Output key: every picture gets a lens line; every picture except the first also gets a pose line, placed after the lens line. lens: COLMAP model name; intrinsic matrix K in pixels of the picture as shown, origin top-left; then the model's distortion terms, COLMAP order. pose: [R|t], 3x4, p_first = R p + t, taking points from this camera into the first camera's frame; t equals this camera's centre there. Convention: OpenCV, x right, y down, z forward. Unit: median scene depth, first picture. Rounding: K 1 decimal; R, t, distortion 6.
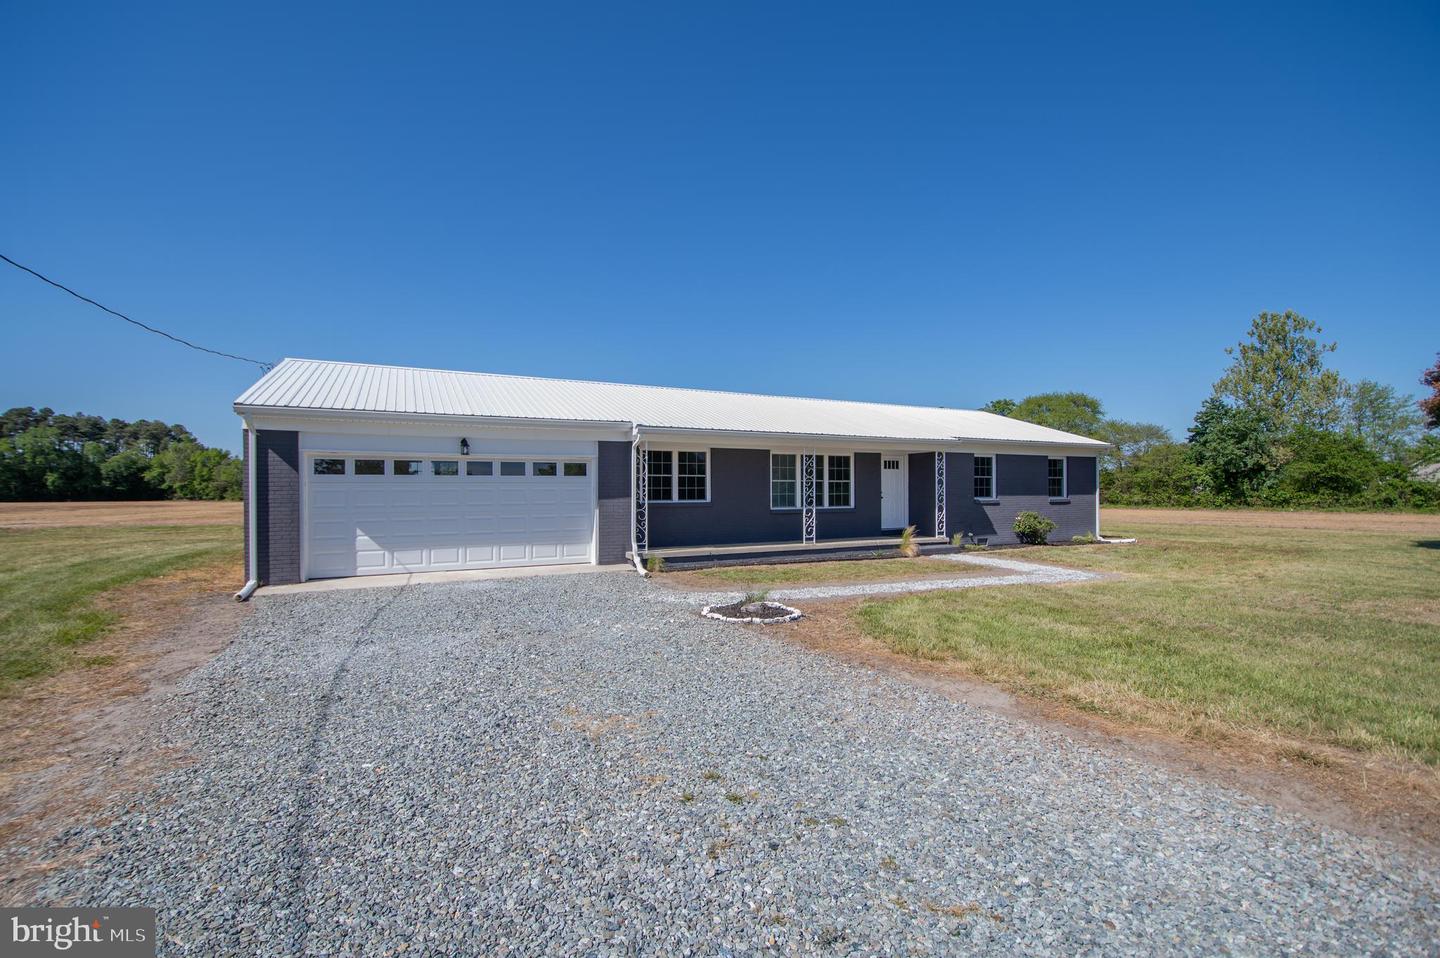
lens RADIAL K [[631.1, 0, 724.6], [0, 631.1, 480.6], [0, 0, 1]] dist [0.000652, -0.000492]
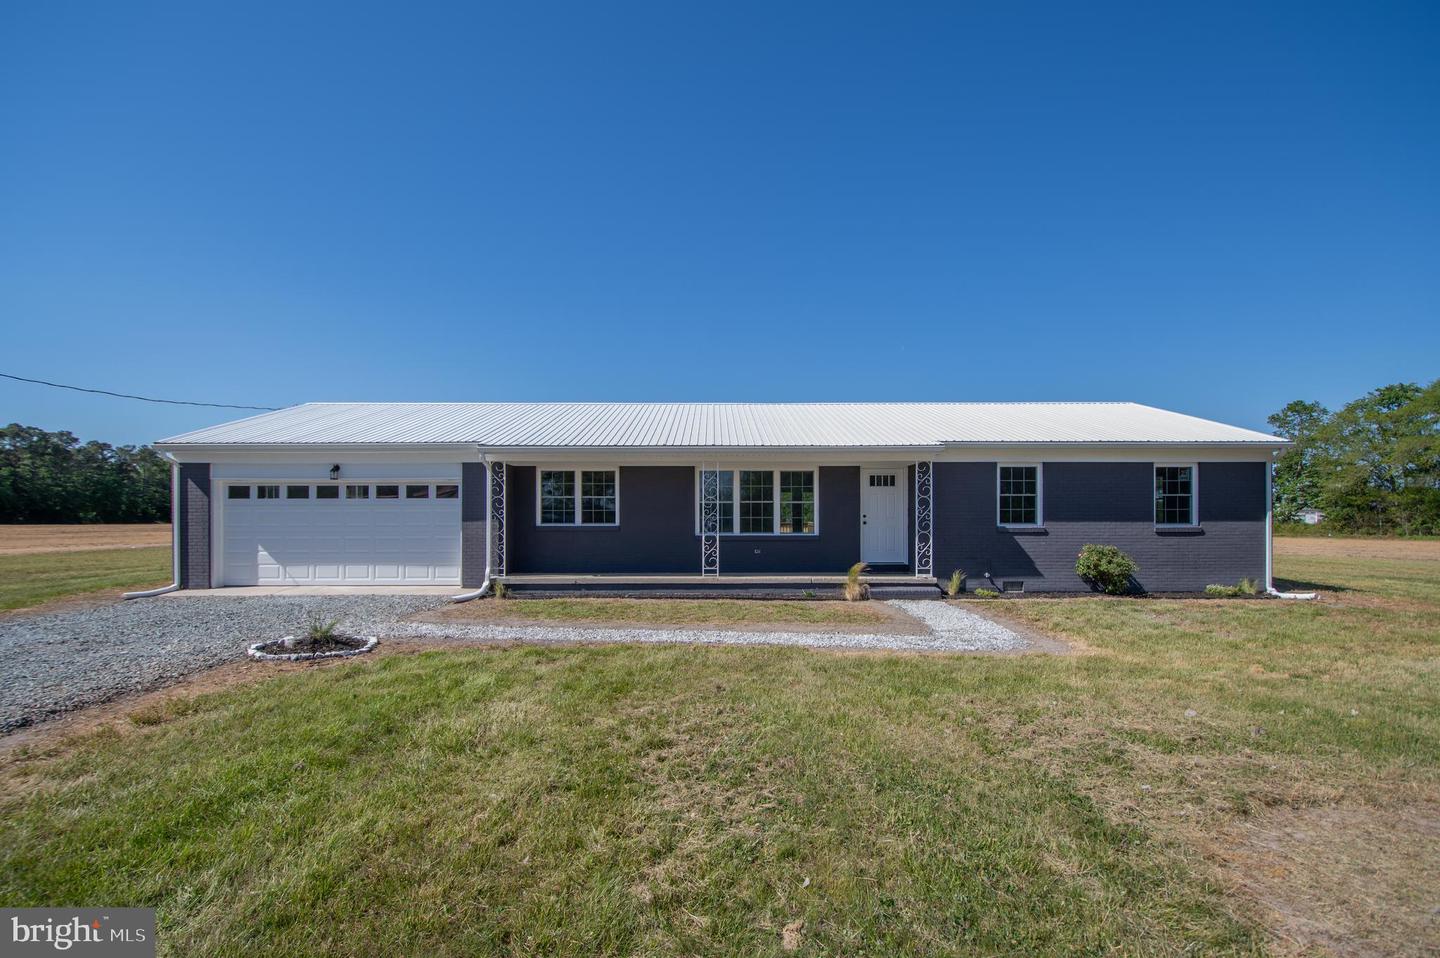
lens RADIAL K [[631.1, 0, 729.2], [0, 631.1, 515.3], [0, 0, 1]] dist [0.000652, -0.000492]
pose [[0.893034, 0.003992, -0.449971, 0.499579], [0.004643, 0.999826, 0.018084, 0.002919], [0.449965, -0.018239, 0.892860, 0.246220]]
